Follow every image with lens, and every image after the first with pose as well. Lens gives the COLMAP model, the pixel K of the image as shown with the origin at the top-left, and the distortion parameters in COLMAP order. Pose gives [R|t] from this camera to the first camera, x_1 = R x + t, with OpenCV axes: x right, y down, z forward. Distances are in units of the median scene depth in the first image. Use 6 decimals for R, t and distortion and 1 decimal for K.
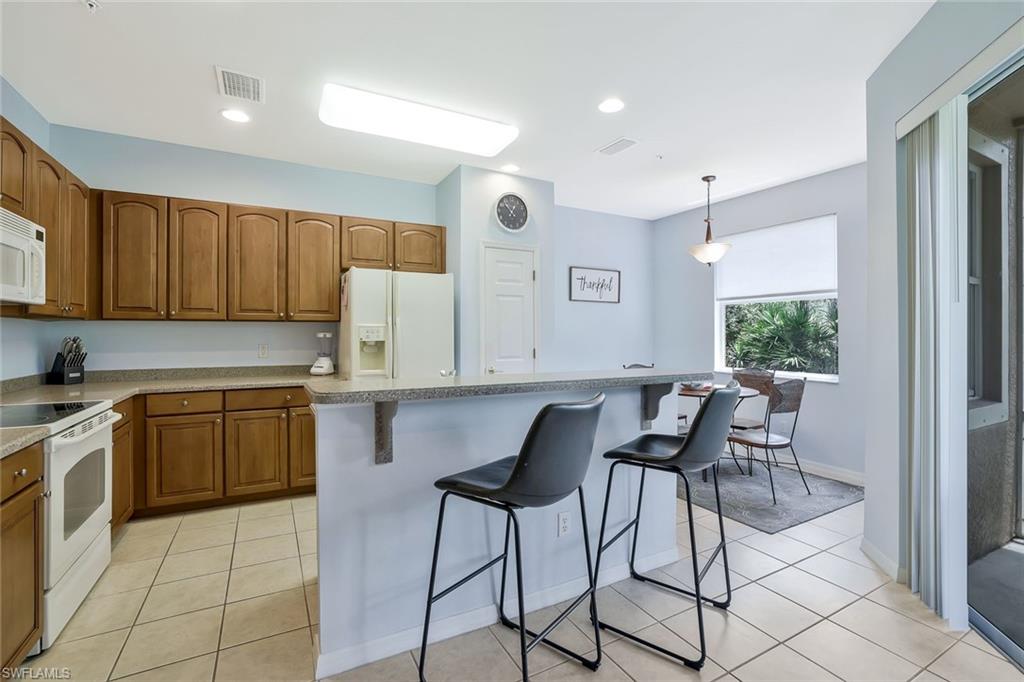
lens RADIAL K [[449.5, 0, 514.0], [0, 449.5, 333.6], [0, 0, 1]] dist [-0.030679, 0.000336]
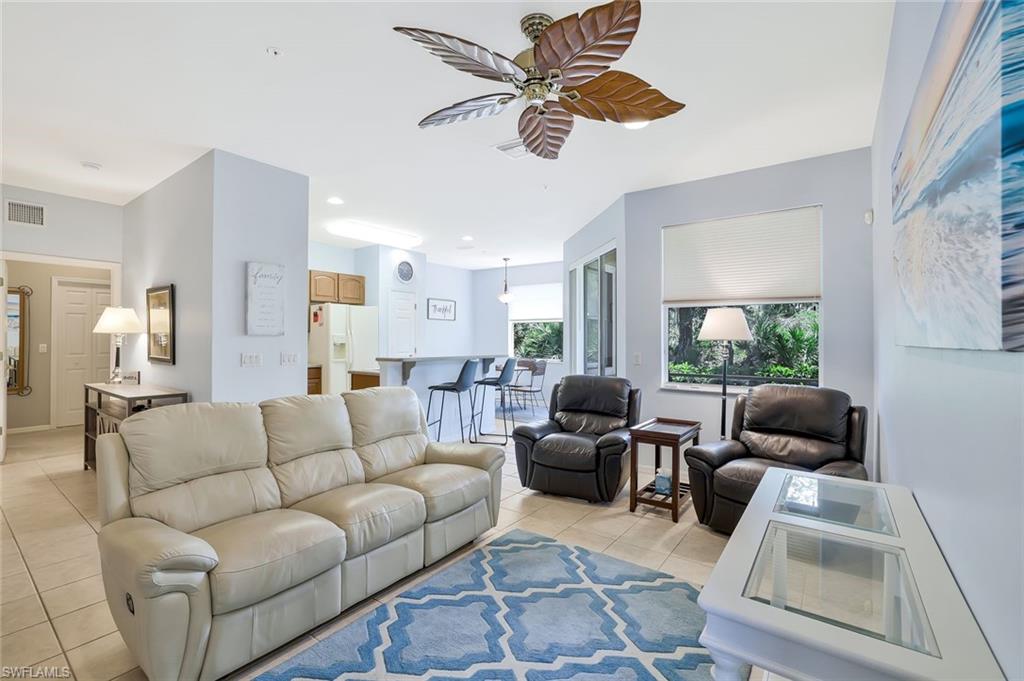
lens RADIAL K [[449.5, 0, 514.7], [0, 449.5, 338.2], [0, 0, 1]] dist [-0.030679, 0.000336]
pose [[0.904594, 0.002519, 0.426267, -0.362626], [-0.003102, 0.999995, 0.000673, -0.005923], [-0.426263, -0.001931, 0.904597, -0.788354]]
